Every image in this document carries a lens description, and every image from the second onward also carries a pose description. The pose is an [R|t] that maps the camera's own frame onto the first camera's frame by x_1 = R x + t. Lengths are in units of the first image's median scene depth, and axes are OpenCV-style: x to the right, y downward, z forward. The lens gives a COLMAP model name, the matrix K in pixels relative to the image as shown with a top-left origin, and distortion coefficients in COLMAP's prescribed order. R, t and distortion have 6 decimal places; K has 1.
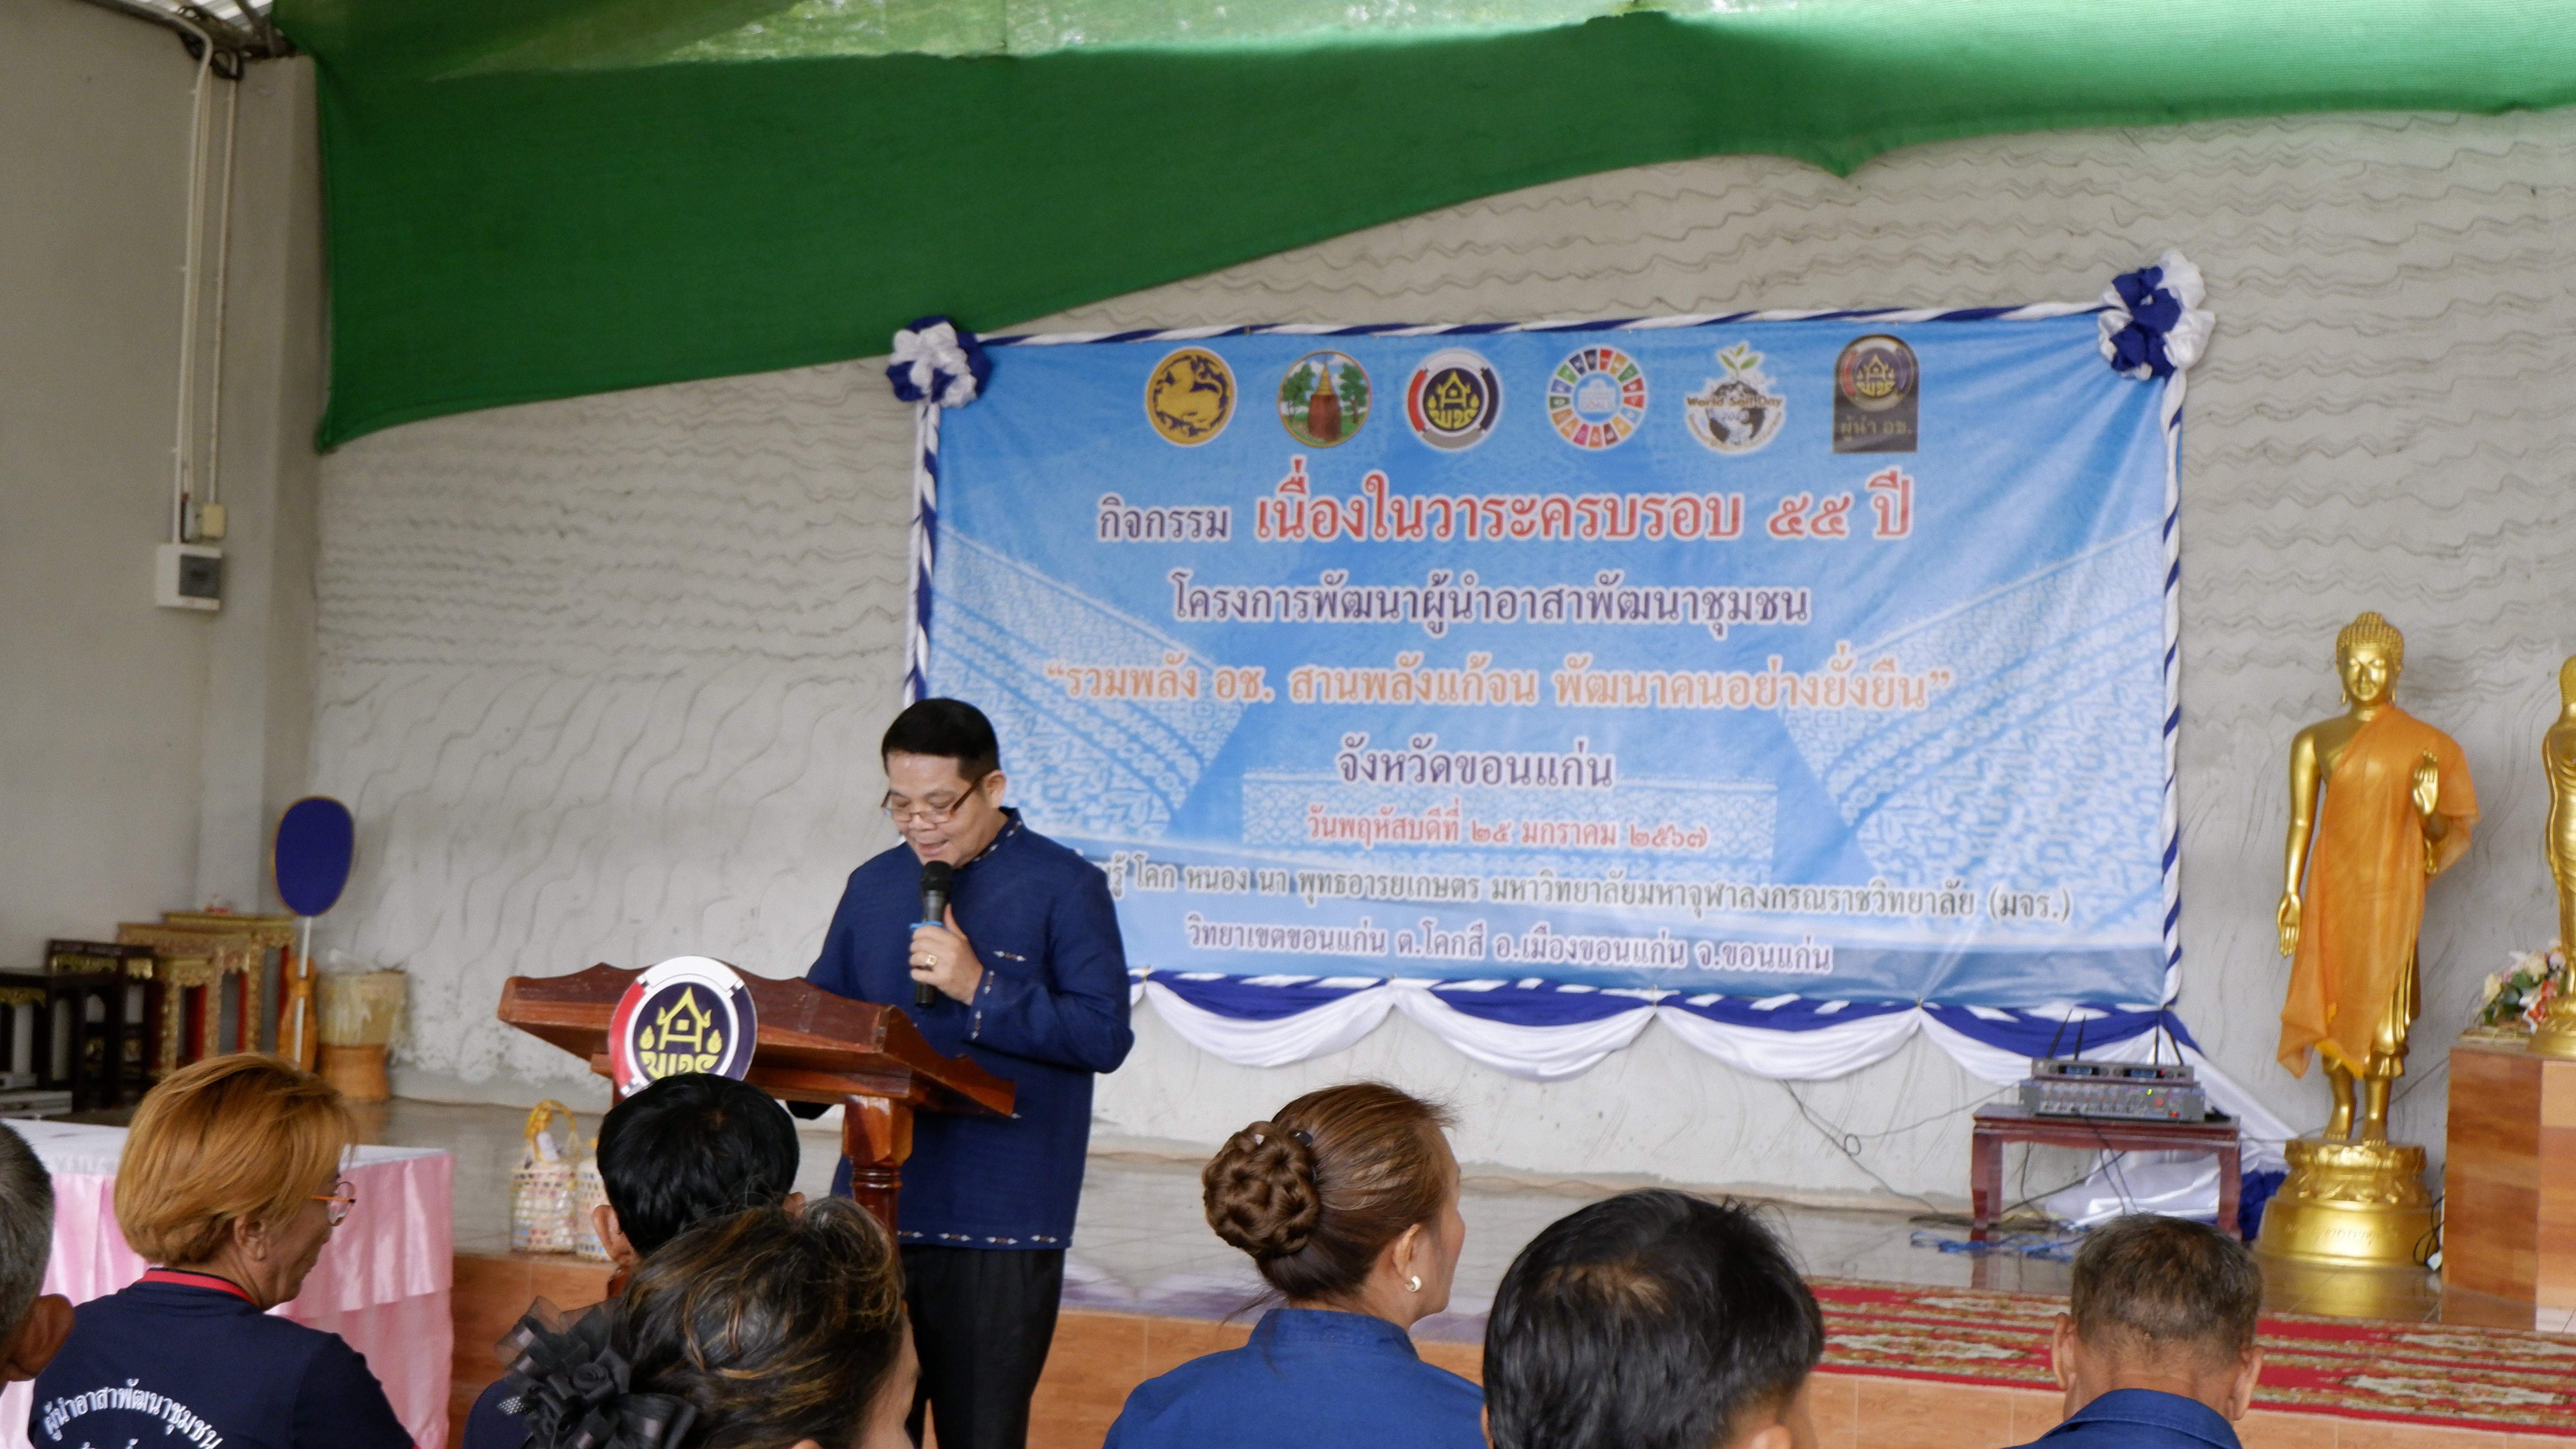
lens RADIAL K [[3745.9, 0, 1343.4], [0, 3745.9, 710.1], [0, 0, 1]] dist [-0.026226, 0.000000]
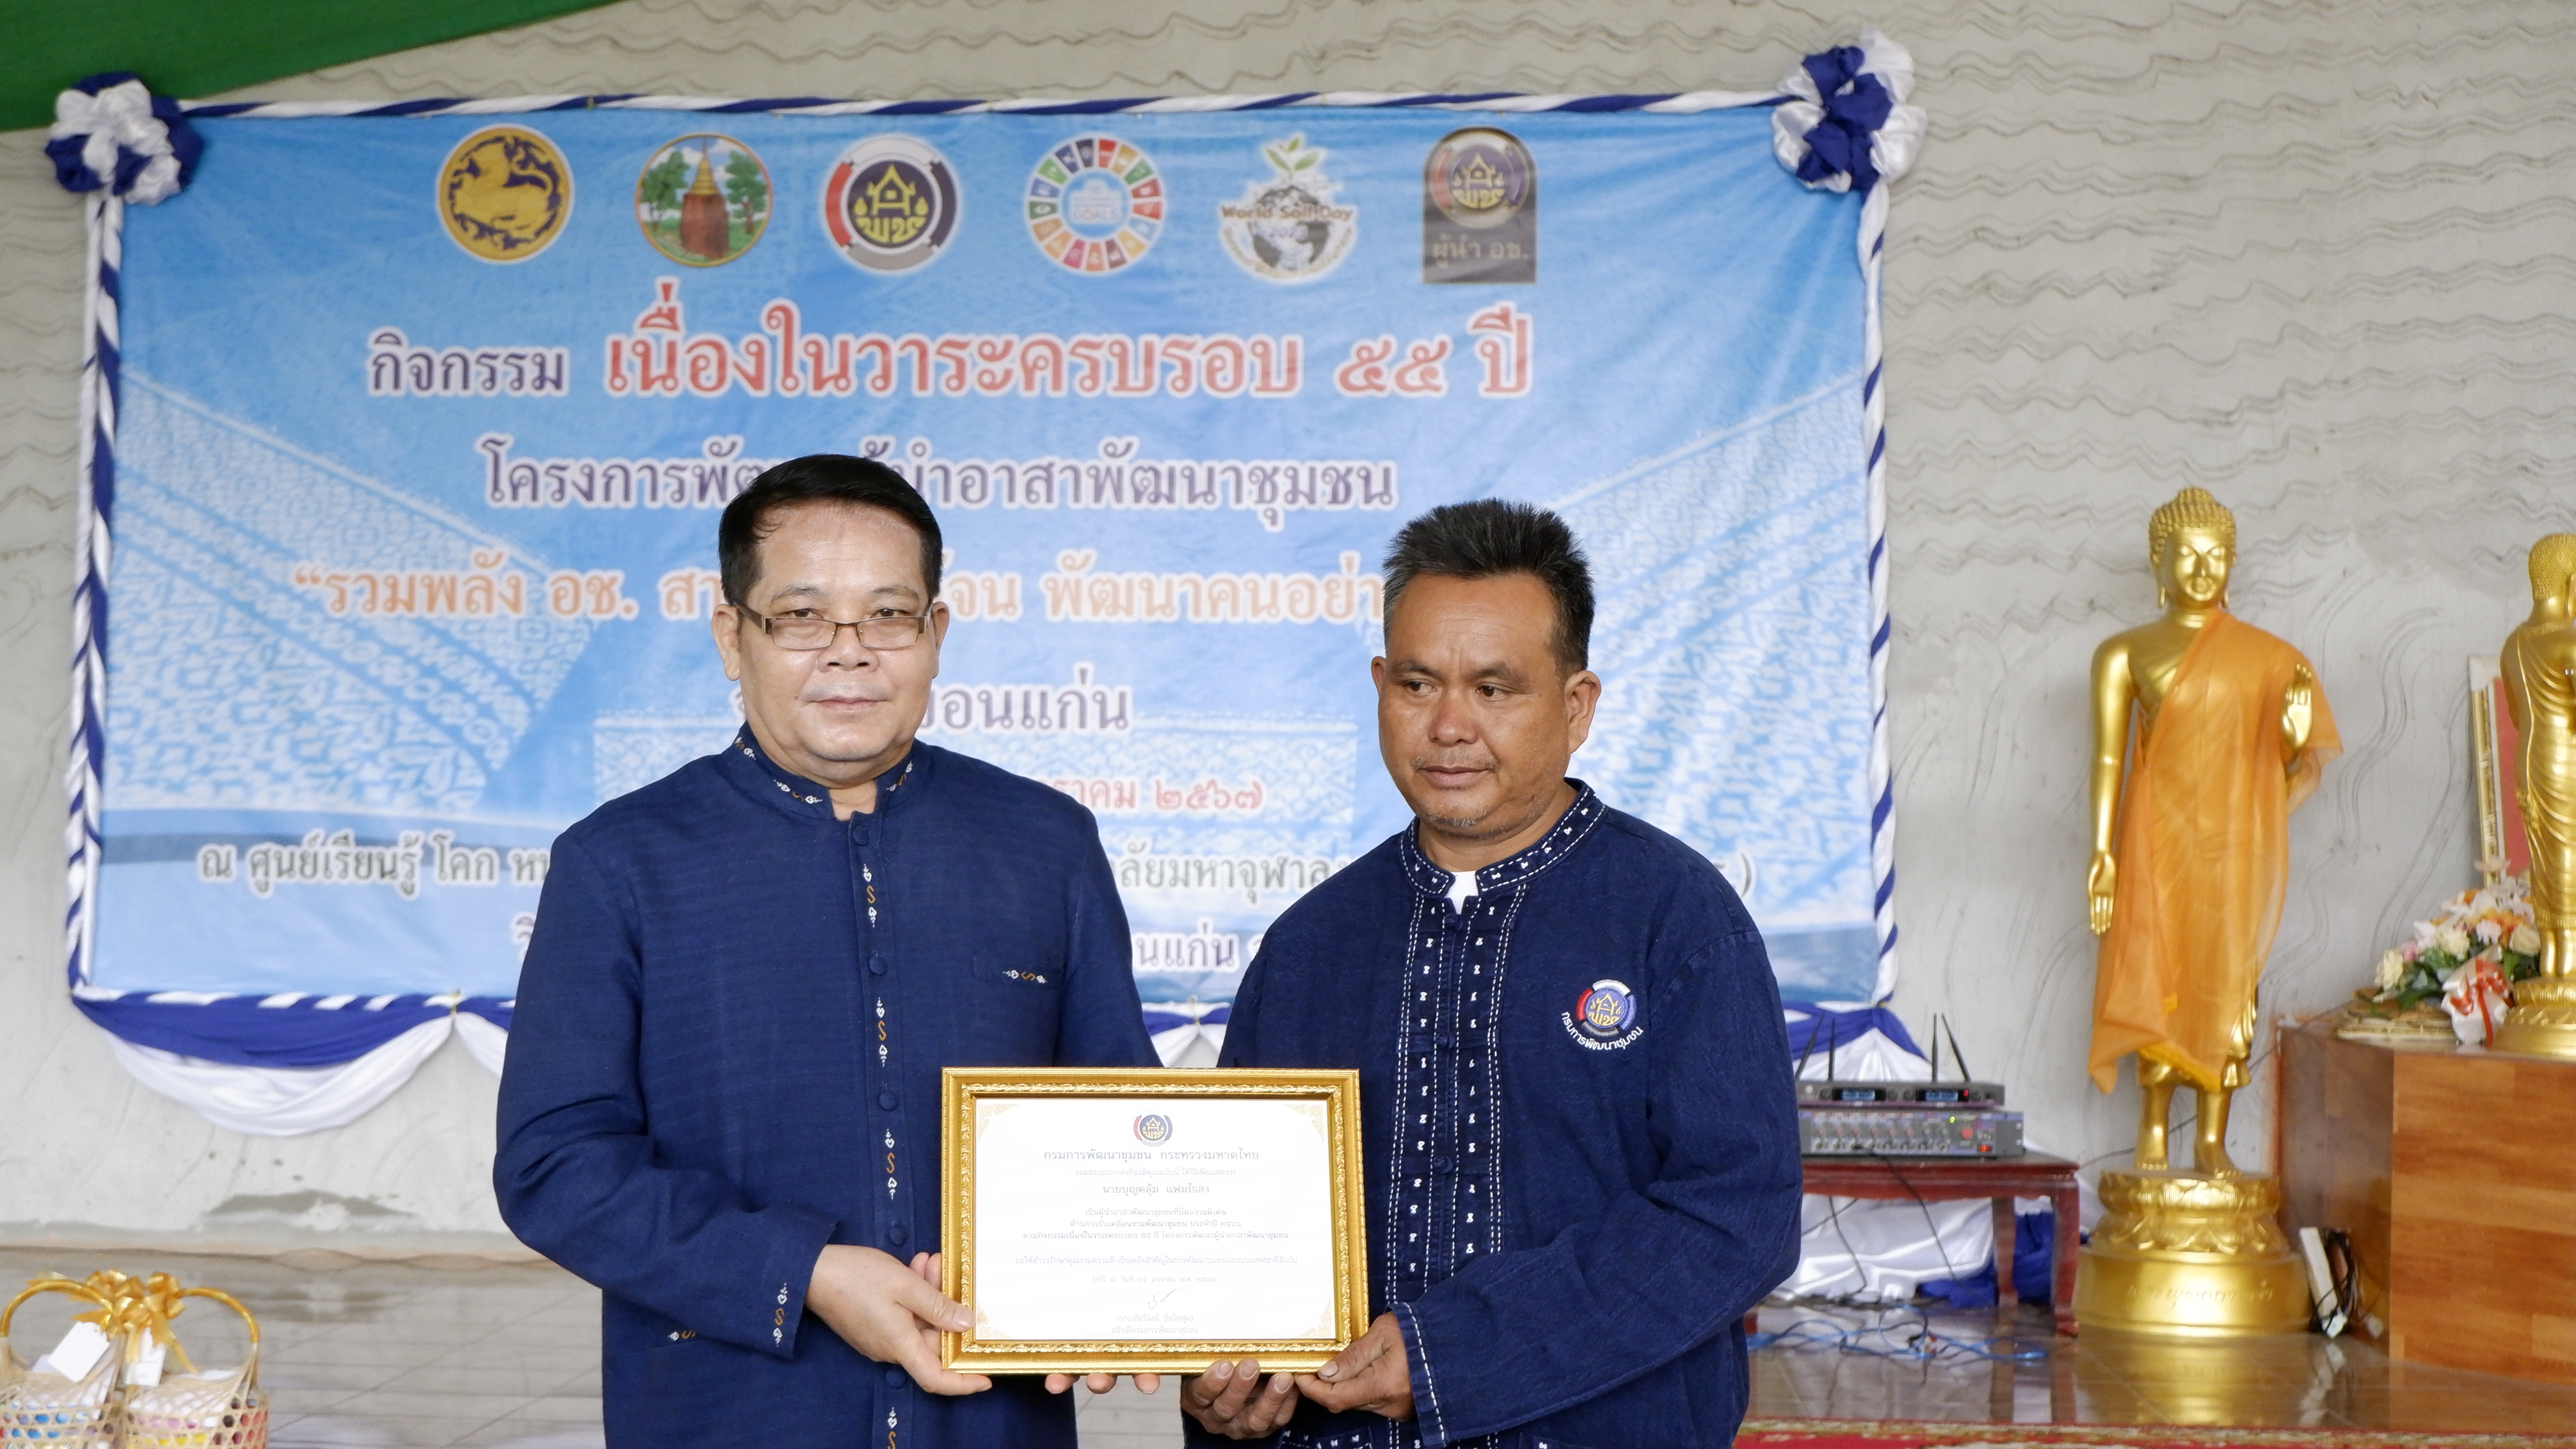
lens RADIAL K [[3745.9, 0, 1298.4], [0, 3745.9, 715.9], [0, 0, 1]] dist [-0.026226, 0.000000]
pose [[0.948692, -0.009942, 0.316046, -0.131325], [0.007320, 0.999928, 0.009485, 0.010998], [-0.316118, -0.006685, 0.948696, 0.289154]]
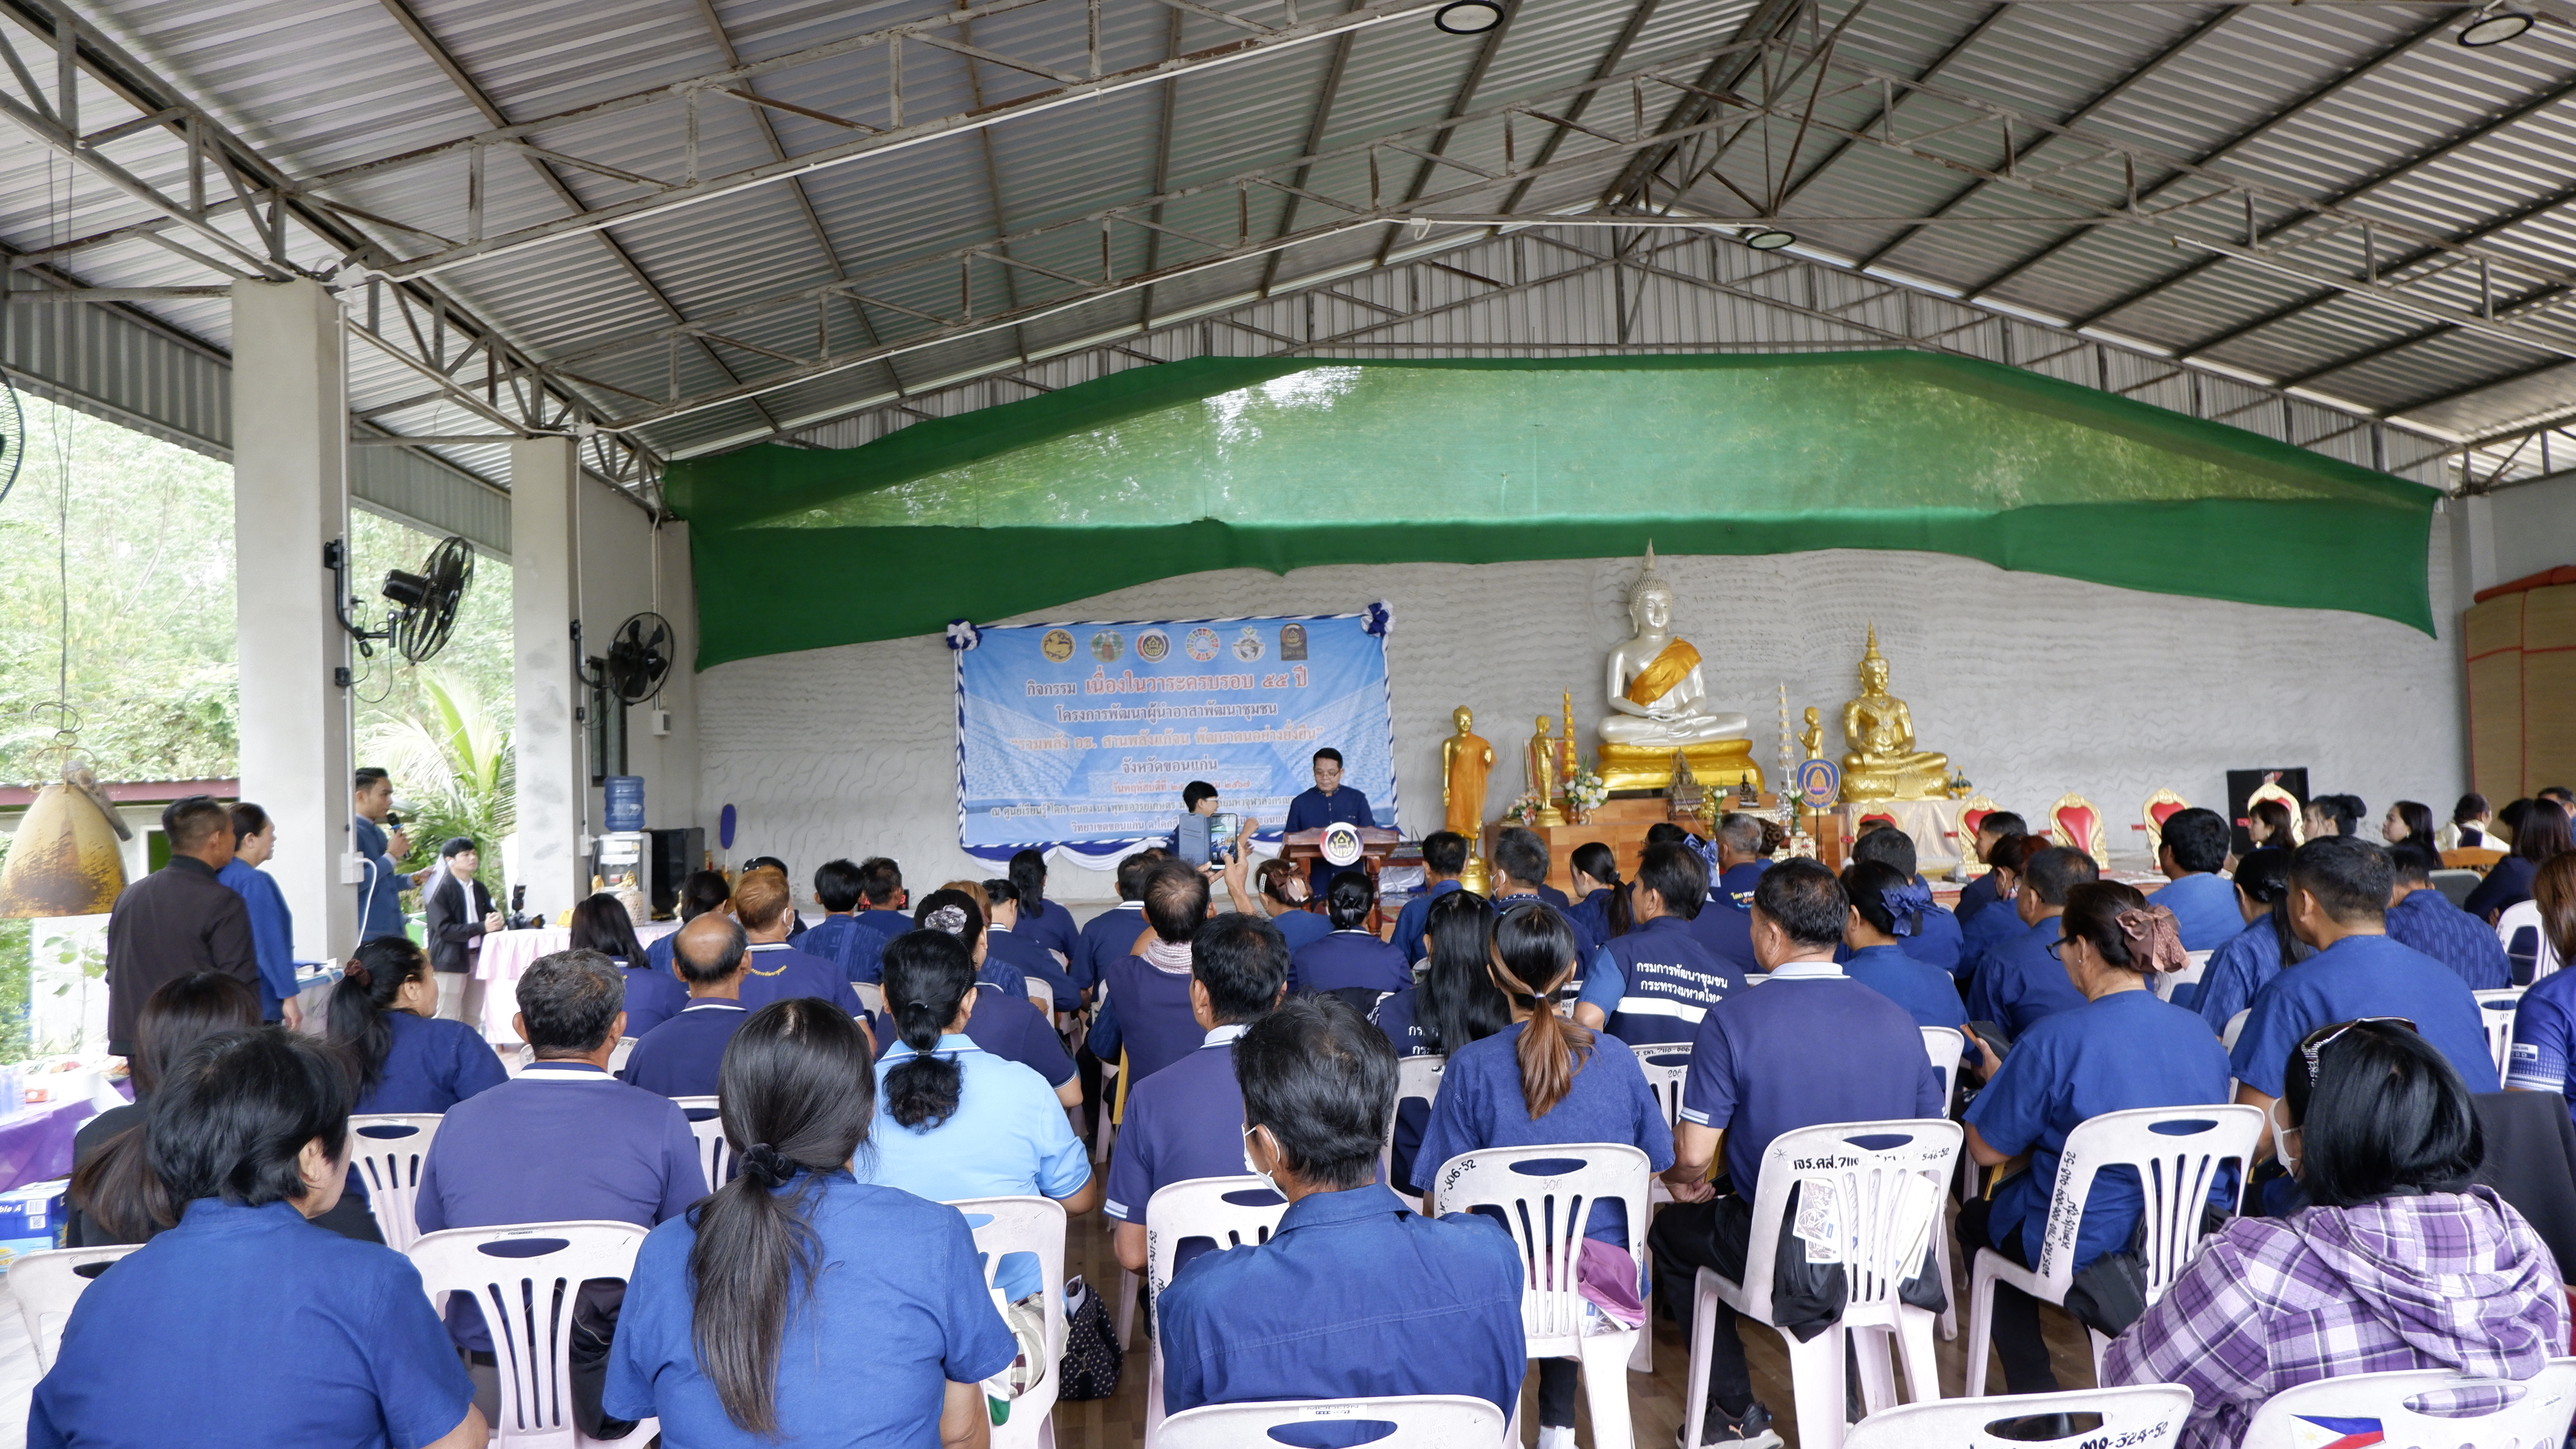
lens RADIAL K [[1716.3, 0, 1296.6], [0, 1716.3, 750.7], [0, 0, 1]] dist [-0.032439, 0.028233]
pose [[0.877620, -0.051356, 0.476599, -0.553157], [0.048594, 0.998654, 0.018129, -0.017985], [-0.476888, 0.007250, 0.878934, -0.286859]]
